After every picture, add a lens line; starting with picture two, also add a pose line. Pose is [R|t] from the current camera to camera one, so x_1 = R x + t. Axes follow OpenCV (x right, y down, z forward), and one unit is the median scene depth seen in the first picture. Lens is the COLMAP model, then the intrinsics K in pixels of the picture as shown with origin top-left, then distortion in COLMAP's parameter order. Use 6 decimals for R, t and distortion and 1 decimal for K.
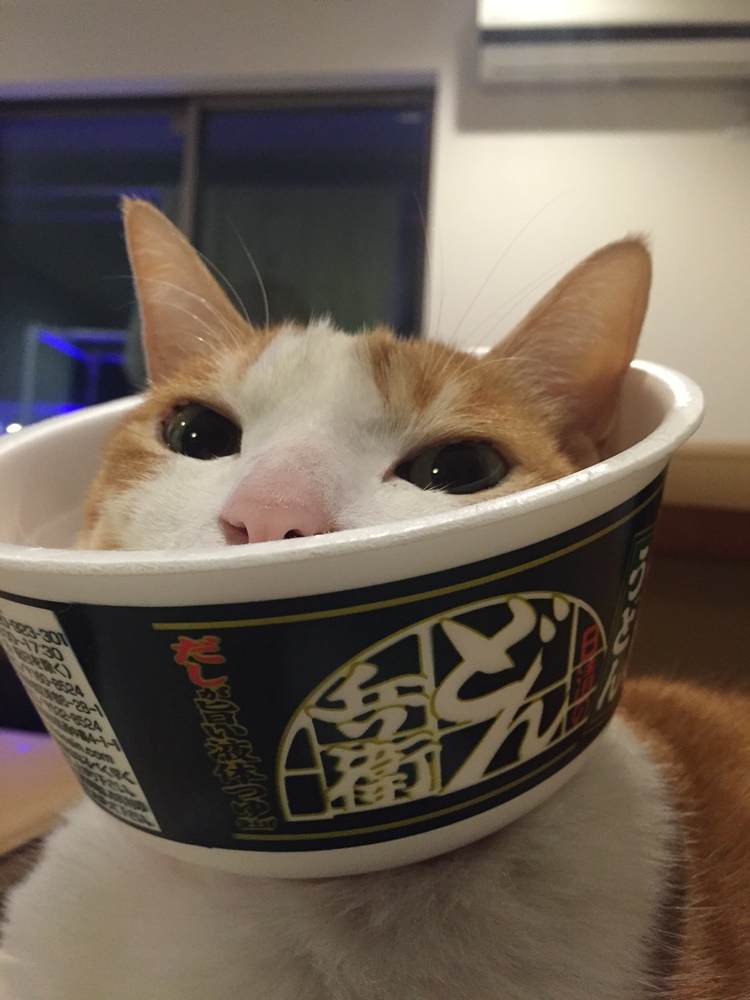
lens RADIAL K [[840.0, 0, 376.2], [0, 840.0, 497.2], [0, 0, 1]] dist [0.017819, 0.004278]
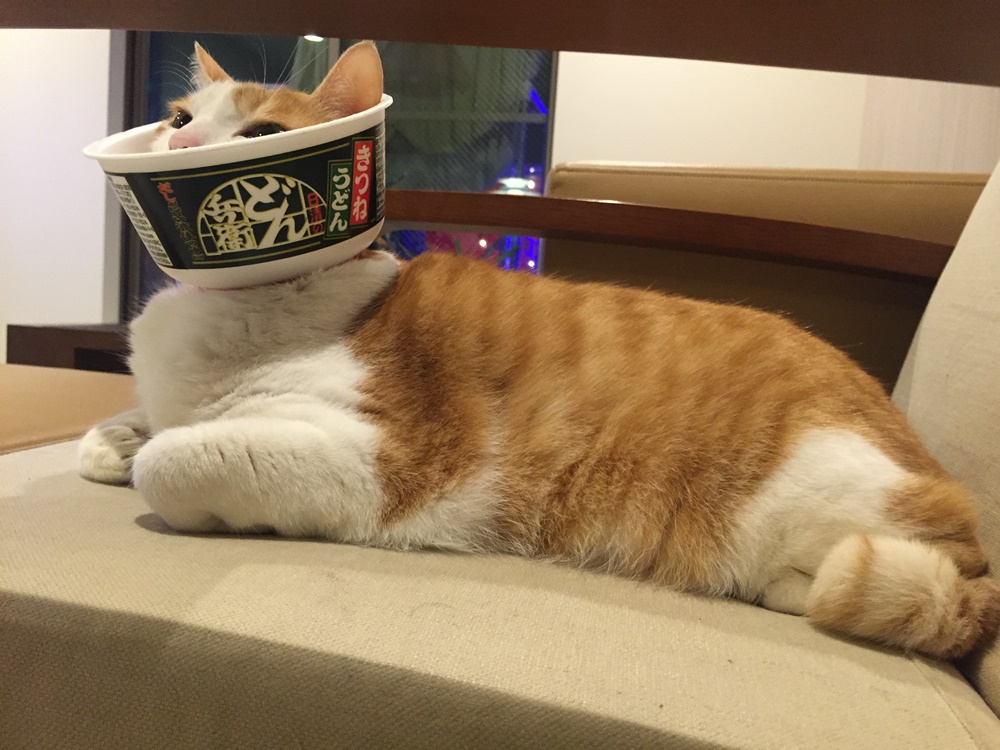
lens RADIAL K [[840.0, 0, 499.6], [0, 840.0, 377.4], [0, 0, 1]] dist [0.017819, 0.004278]
pose [[0.991821, 0.047535, -0.118458, 1.324474], [-0.027411, 0.985735, 0.166057, 0.295572], [0.124661, -0.161452, 0.978975, -1.893324]]
